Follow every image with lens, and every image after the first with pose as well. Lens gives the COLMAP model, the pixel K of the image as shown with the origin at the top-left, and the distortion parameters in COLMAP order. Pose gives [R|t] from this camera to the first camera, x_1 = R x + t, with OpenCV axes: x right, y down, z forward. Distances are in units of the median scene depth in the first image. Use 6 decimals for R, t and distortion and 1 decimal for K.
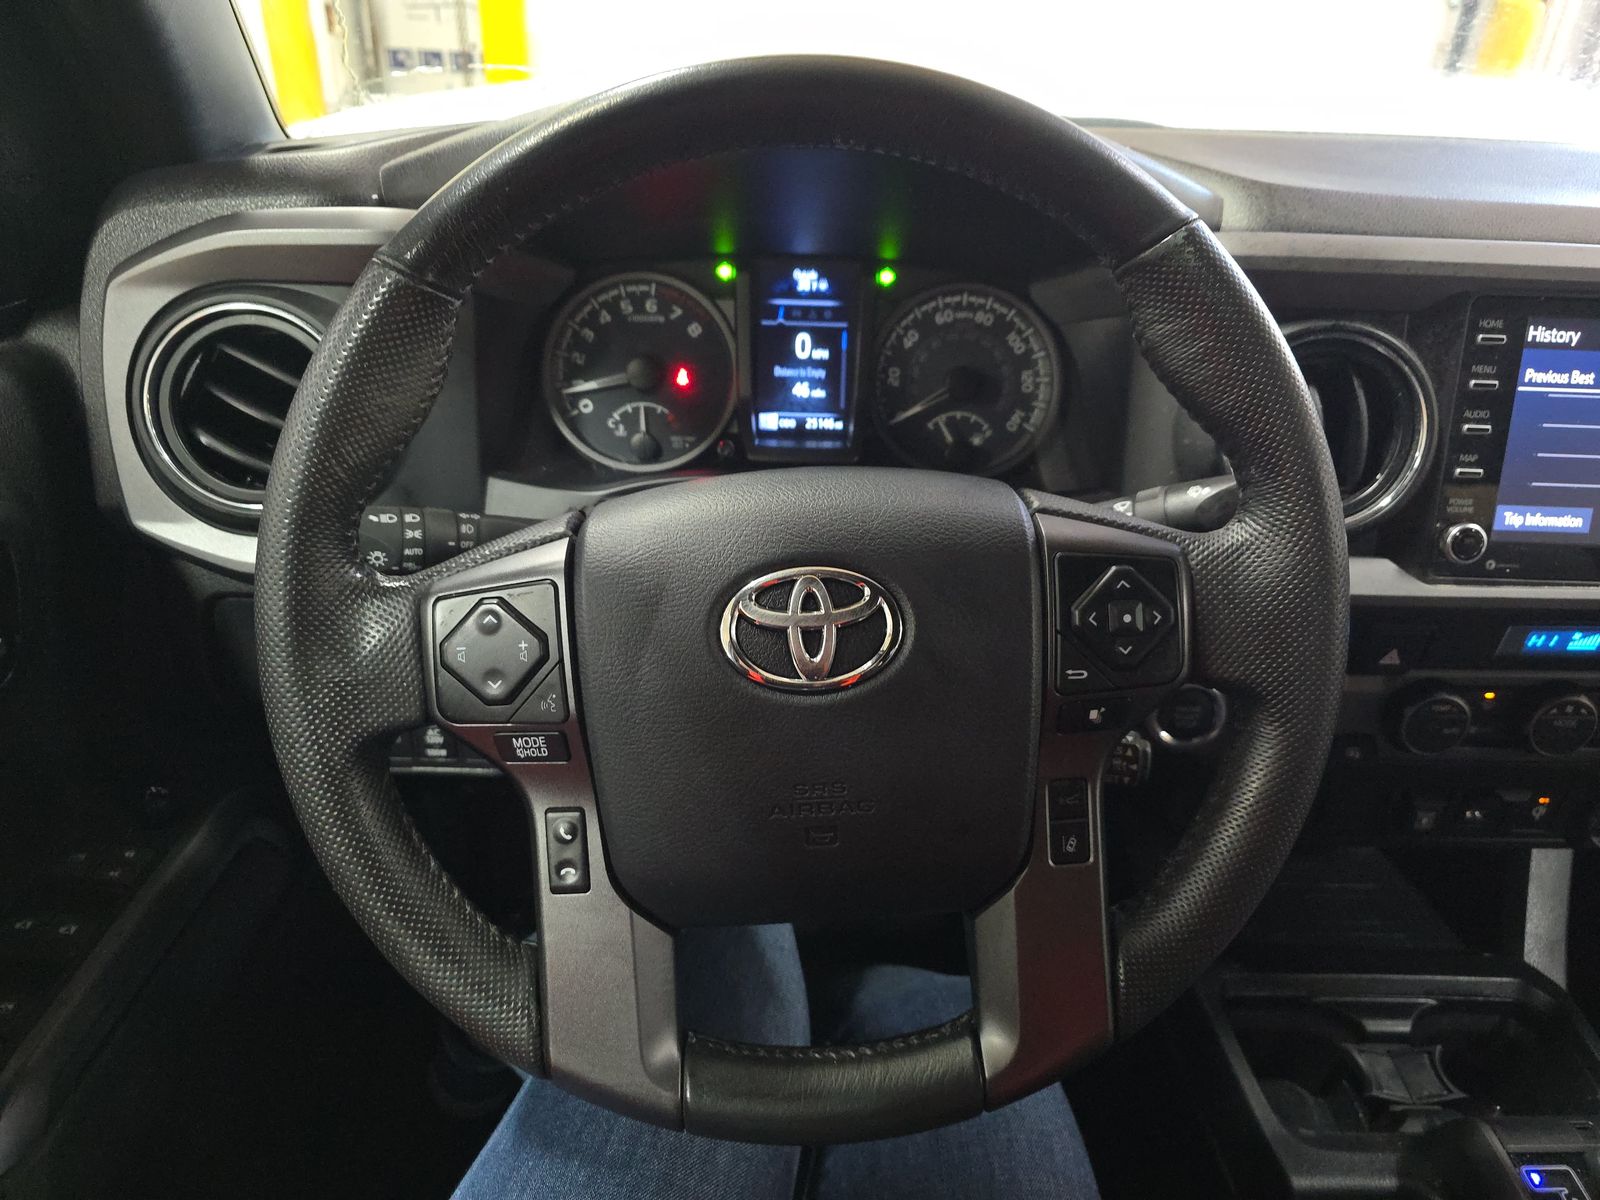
lens RADIAL K [[1046.2, 0, 810.1], [0, 1046.2, 613.9], [0, 0, 1]] dist [0.004865, -0.002024]
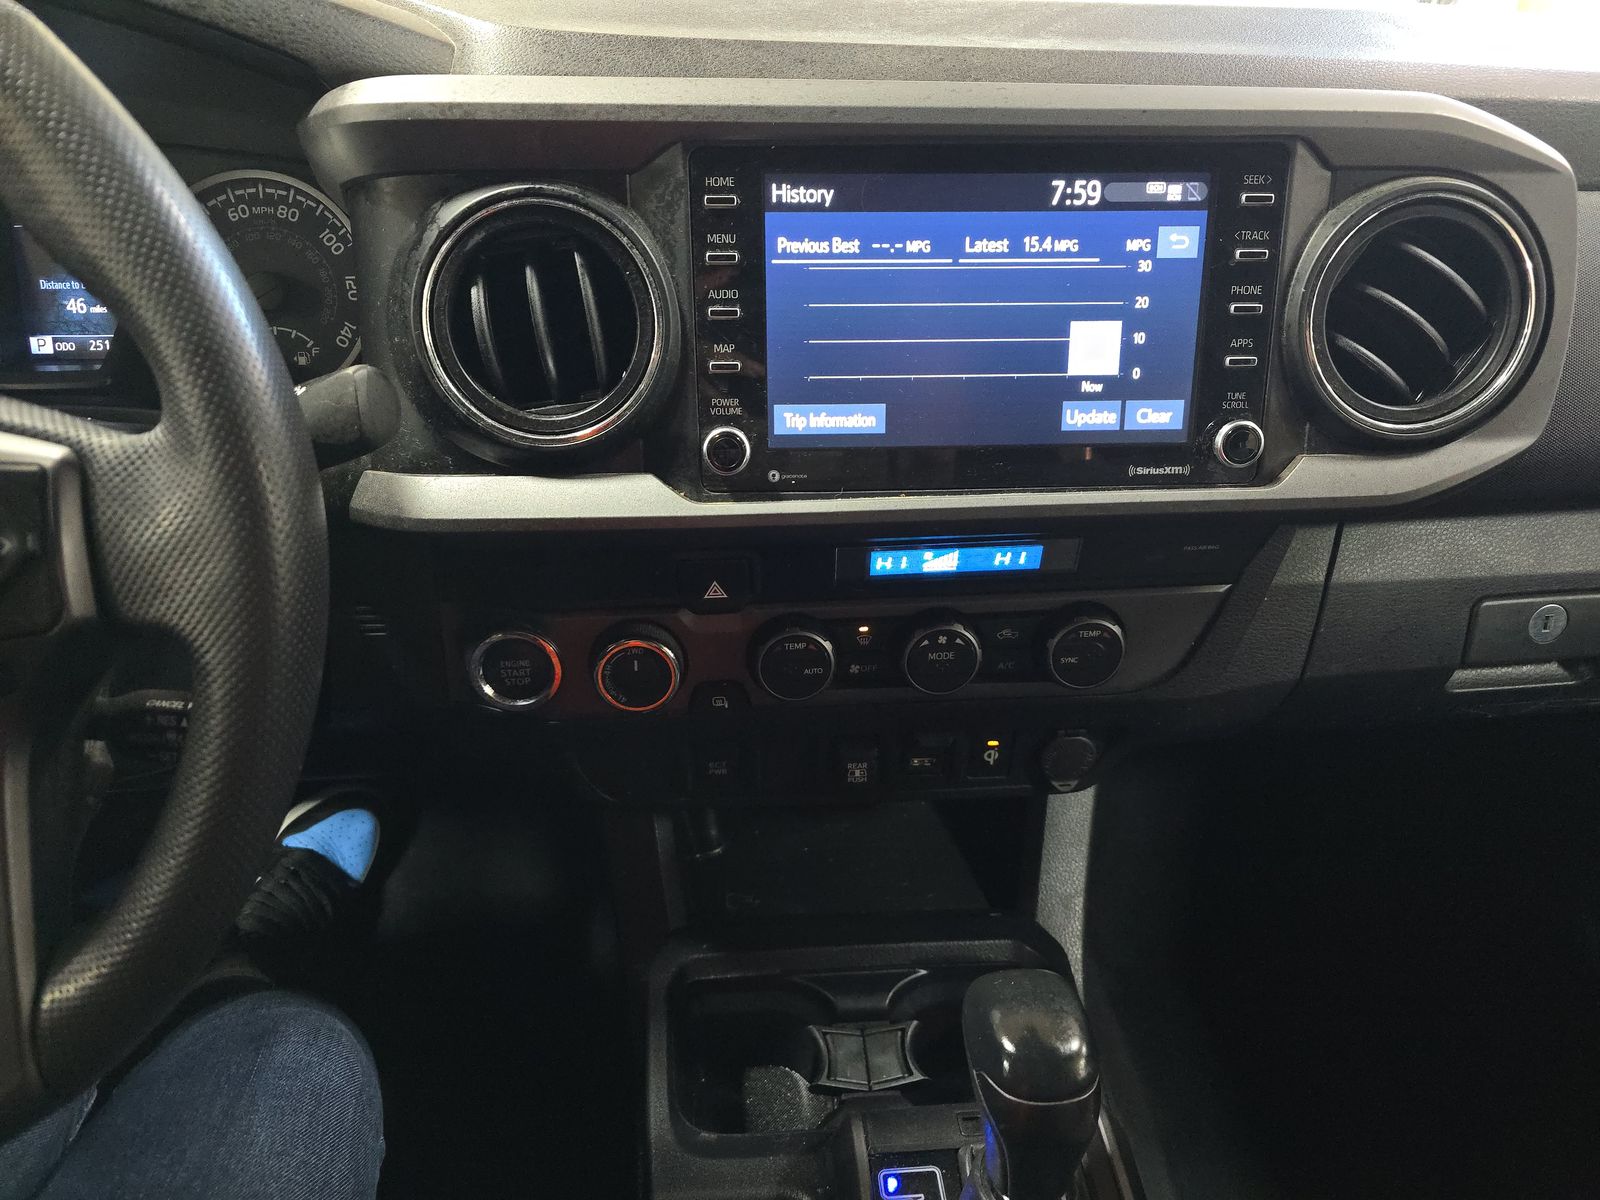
lens RADIAL K [[1029.2, 0, 800.0], [0, 1029.2, 600.0], [0, 0, 1]] dist [0.017794, -0.001711]
pose [[0.997990, -0.049160, 0.039997, 0.537328], [0.048170, 0.998517, 0.025352, 0.027982], [-0.041184, -0.023374, 0.998878, 0.143457]]
